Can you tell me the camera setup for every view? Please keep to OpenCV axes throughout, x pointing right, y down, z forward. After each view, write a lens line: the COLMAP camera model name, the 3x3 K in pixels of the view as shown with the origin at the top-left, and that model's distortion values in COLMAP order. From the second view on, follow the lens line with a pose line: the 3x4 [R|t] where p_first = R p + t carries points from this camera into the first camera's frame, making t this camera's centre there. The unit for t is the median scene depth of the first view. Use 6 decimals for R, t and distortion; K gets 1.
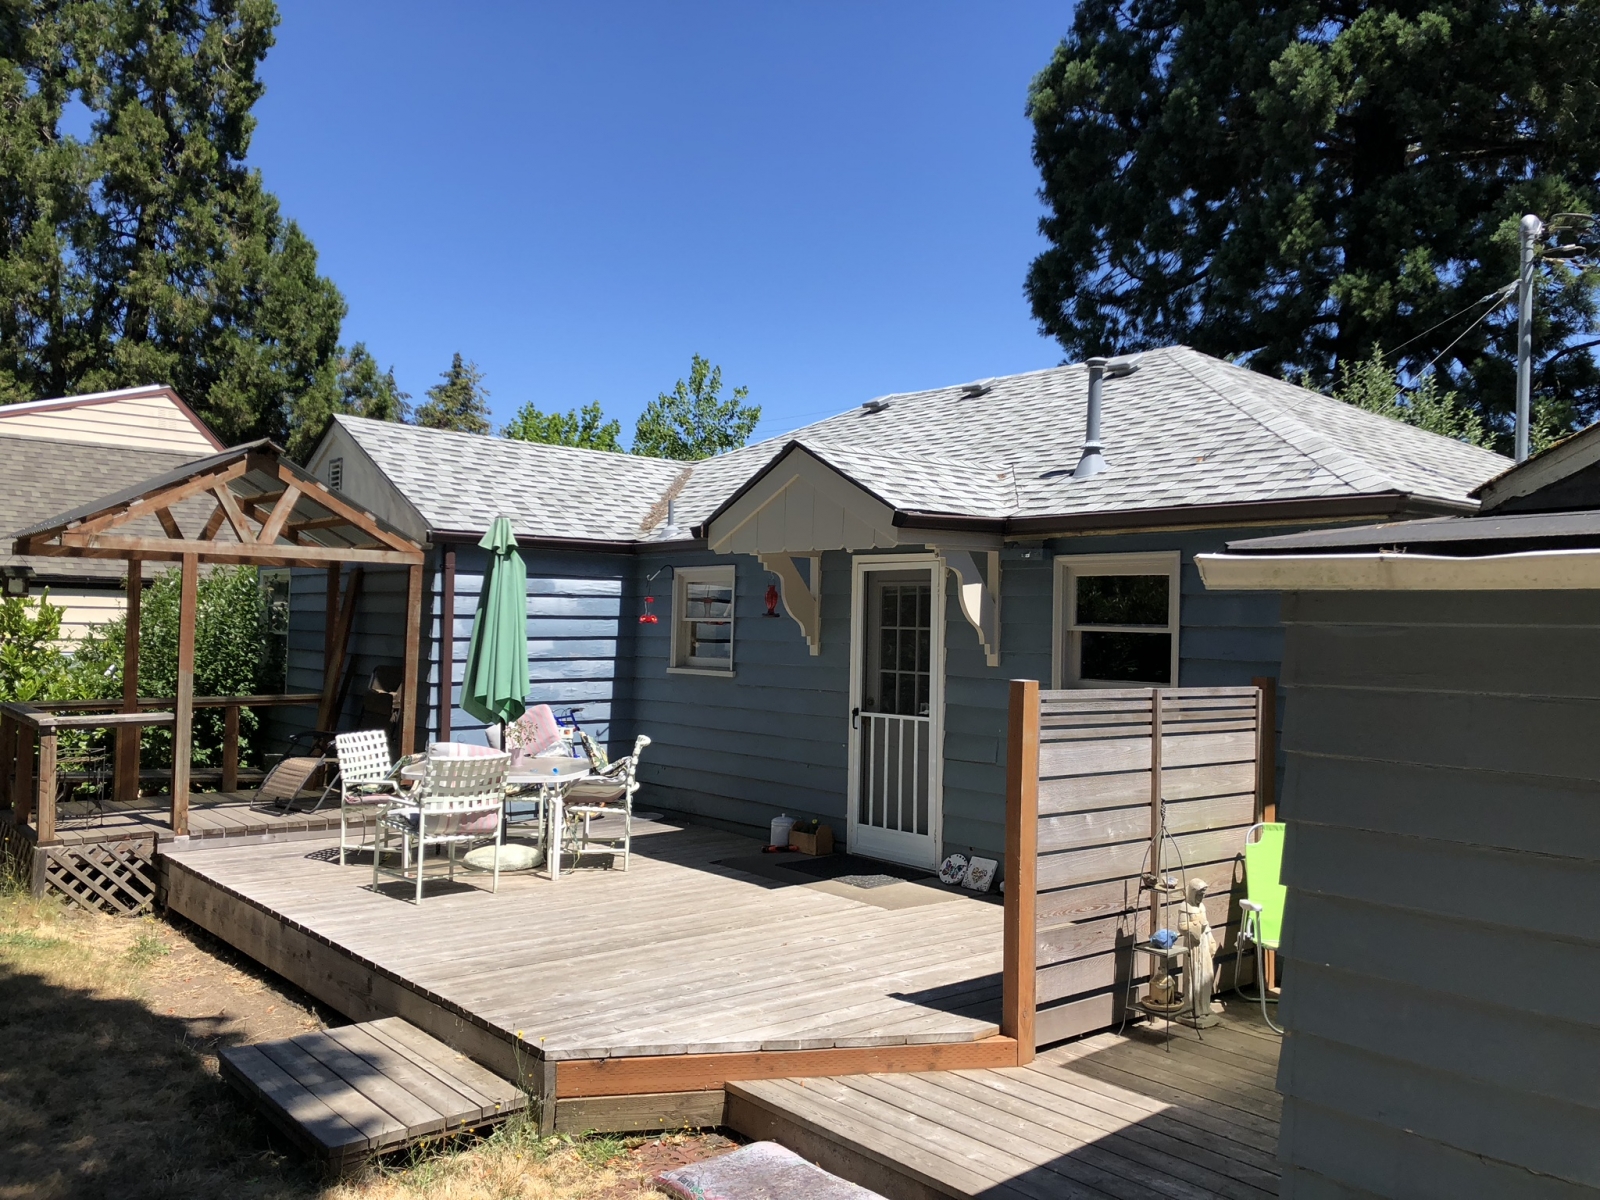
lens RADIAL K [[1317.7, 0, 796.3], [0, 1317.7, 592.0], [0, 0, 1]] dist [0.010058, -0.013973]
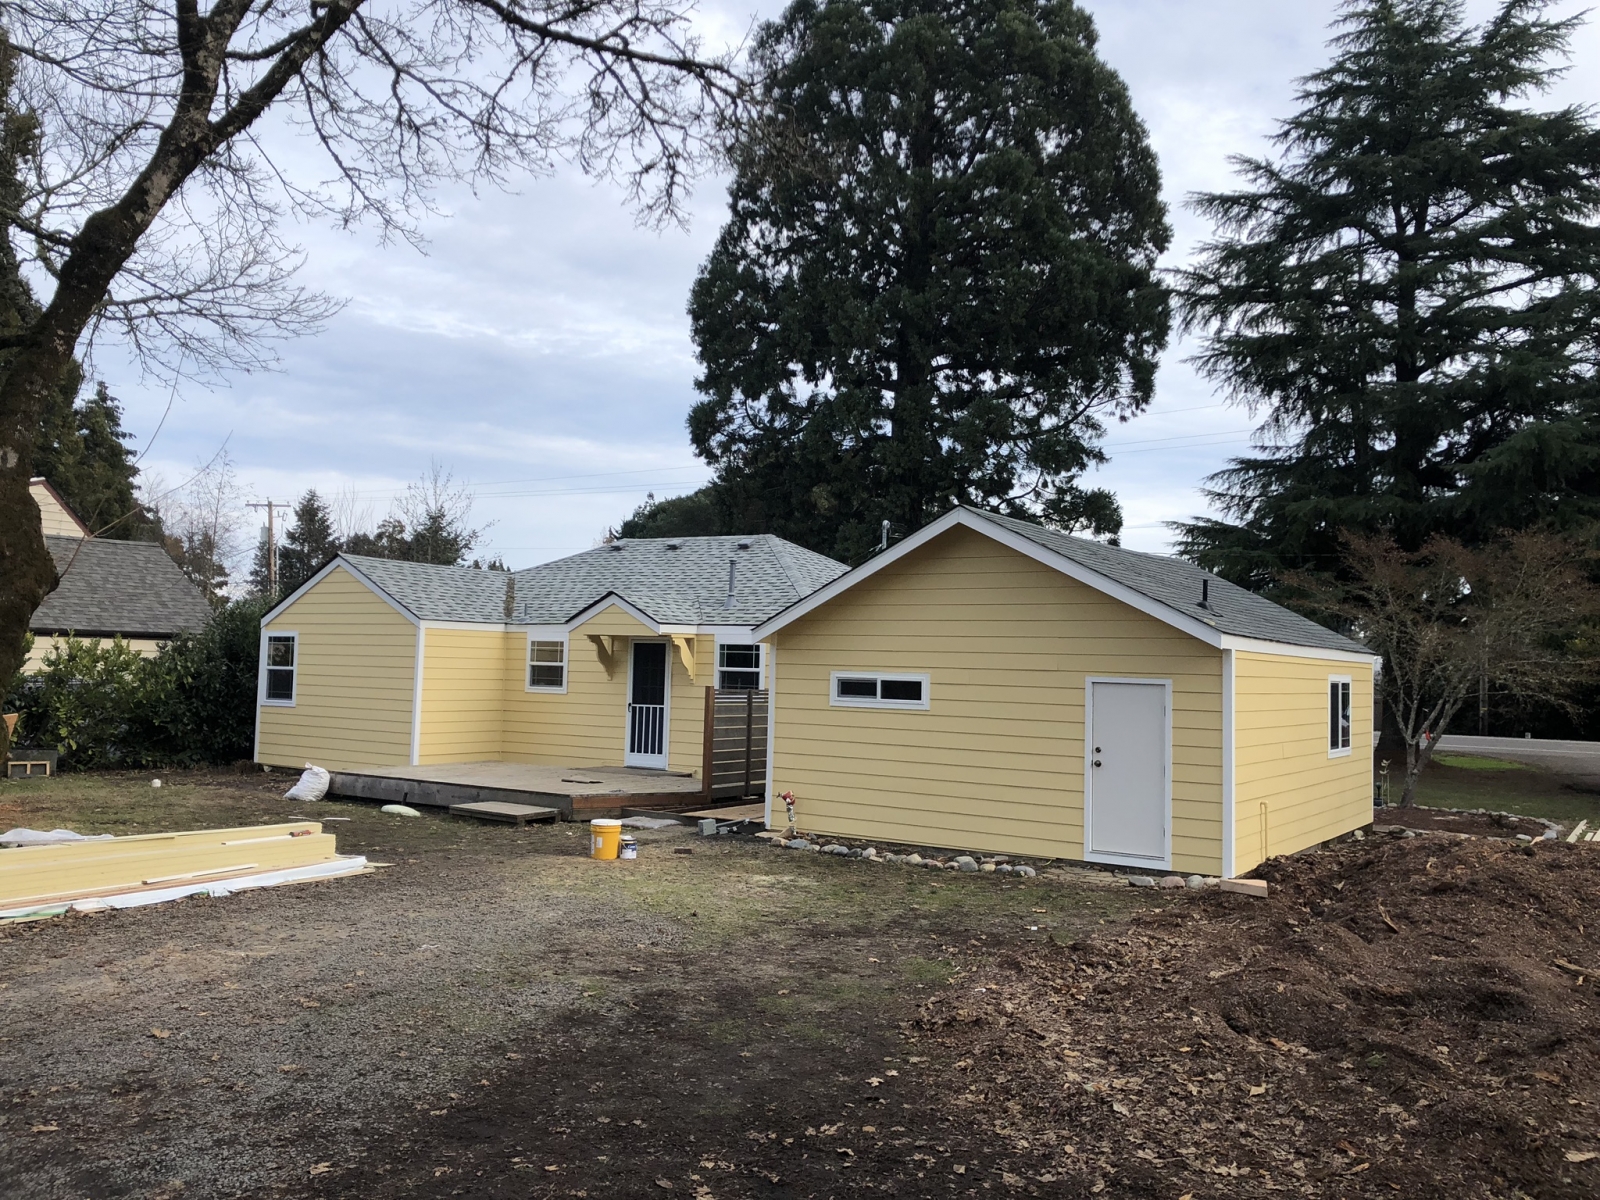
lens RADIAL K [[1317.7, 0, 806.1], [0, 1317.7, 600.1], [0, 0, 1]] dist [0.010058, -0.013973]
pose [[0.960030, 0.017875, 0.279326, -0.291890], [-0.013430, 0.999751, -0.017819, -0.050803], [-0.279575, 0.013355, 0.960031, -1.243784]]
